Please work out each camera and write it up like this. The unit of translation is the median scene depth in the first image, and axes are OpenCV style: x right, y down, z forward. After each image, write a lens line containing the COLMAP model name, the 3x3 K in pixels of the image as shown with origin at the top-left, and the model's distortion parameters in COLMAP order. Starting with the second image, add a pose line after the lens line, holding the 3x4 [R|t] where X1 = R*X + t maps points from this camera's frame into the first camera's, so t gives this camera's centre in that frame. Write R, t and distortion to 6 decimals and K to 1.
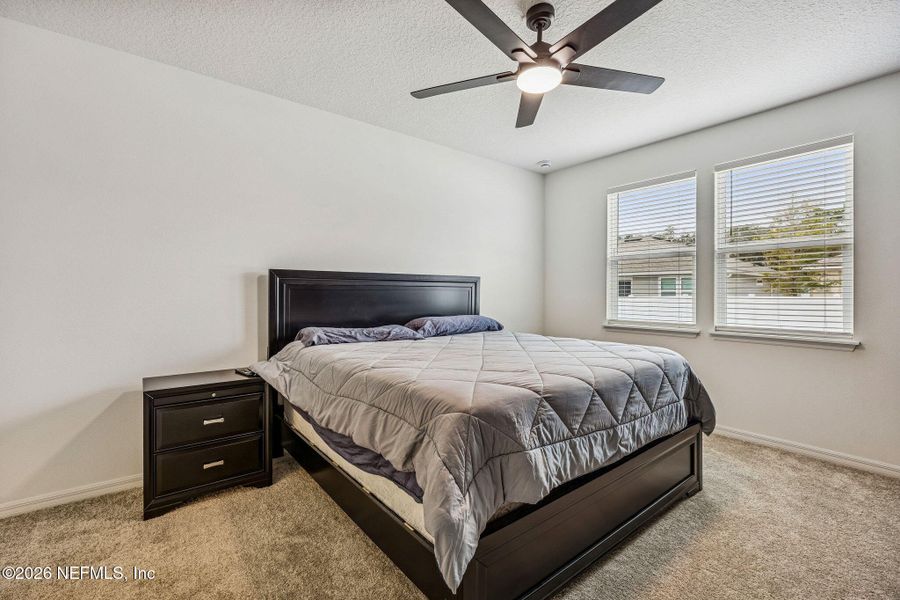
lens RADIAL K [[389.0, 0, 452.8], [0, 389.0, 297.5], [0, 0, 1]] dist [-0.004252, -0.000585]
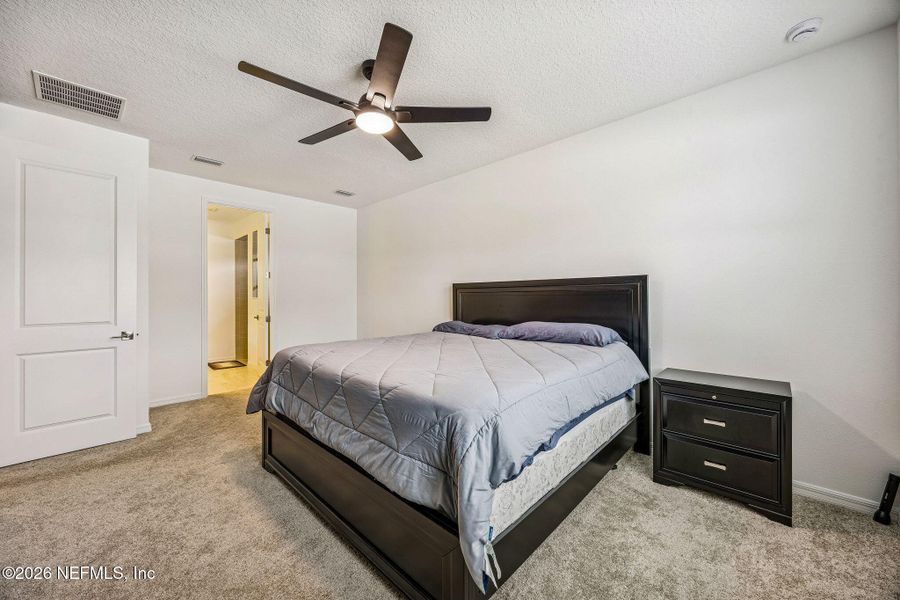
lens RADIAL K [[351.0, 0, 444.5], [0, 351.0, 296.9], [0, 0, 1]] dist [0.000057, 0.000564]
pose [[0.120290, -0.008329, -0.992704, 0.233770], [-0.005322, 0.999945, -0.009034, -0.001004], [0.992724, 0.006370, 0.120239, 0.192730]]
